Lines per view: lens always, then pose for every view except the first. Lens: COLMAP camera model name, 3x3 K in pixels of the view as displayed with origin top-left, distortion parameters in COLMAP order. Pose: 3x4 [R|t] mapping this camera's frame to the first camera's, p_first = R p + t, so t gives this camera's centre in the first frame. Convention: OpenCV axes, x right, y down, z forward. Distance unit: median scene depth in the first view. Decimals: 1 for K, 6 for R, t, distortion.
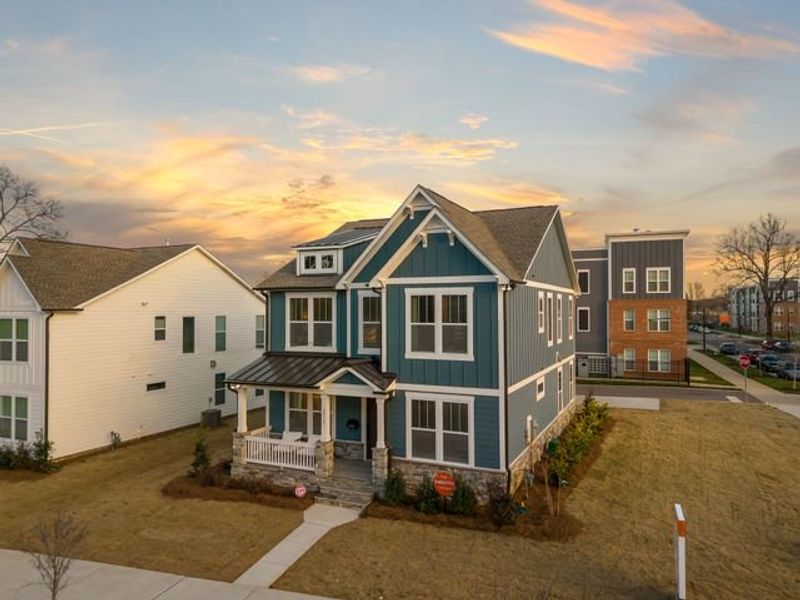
lens RADIAL K [[566.5, 0, 398.4], [0, 566.5, 299.3], [0, 0, 1]] dist [0.066555, 0.000122]
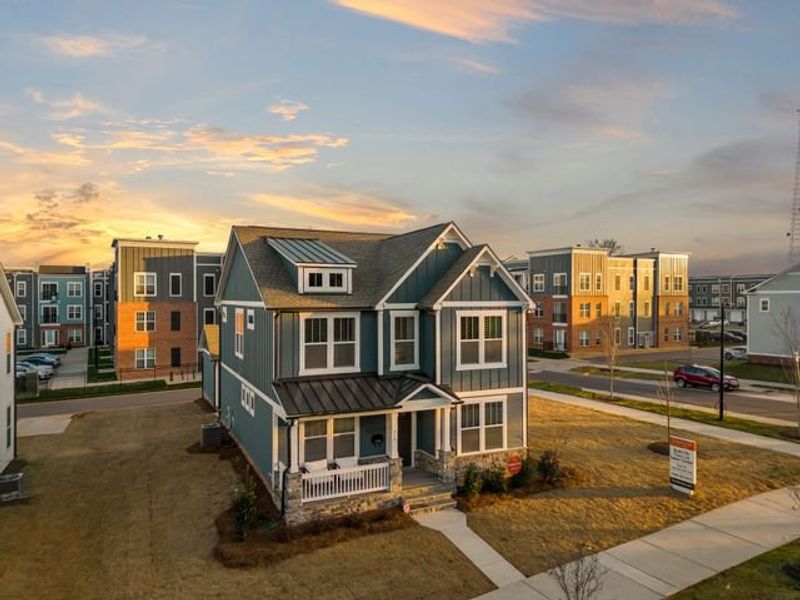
lens RADIAL K [[566.5, 0, 403.4], [0, 566.5, 299.1], [0, 0, 1]] dist [0.066555, 0.000122]
pose [[0.632380, -0.000820, 0.774658, -0.979144], [-0.012609, 0.999856, 0.011351, -0.055901], [-0.774556, -0.016946, 0.632278, 0.354799]]
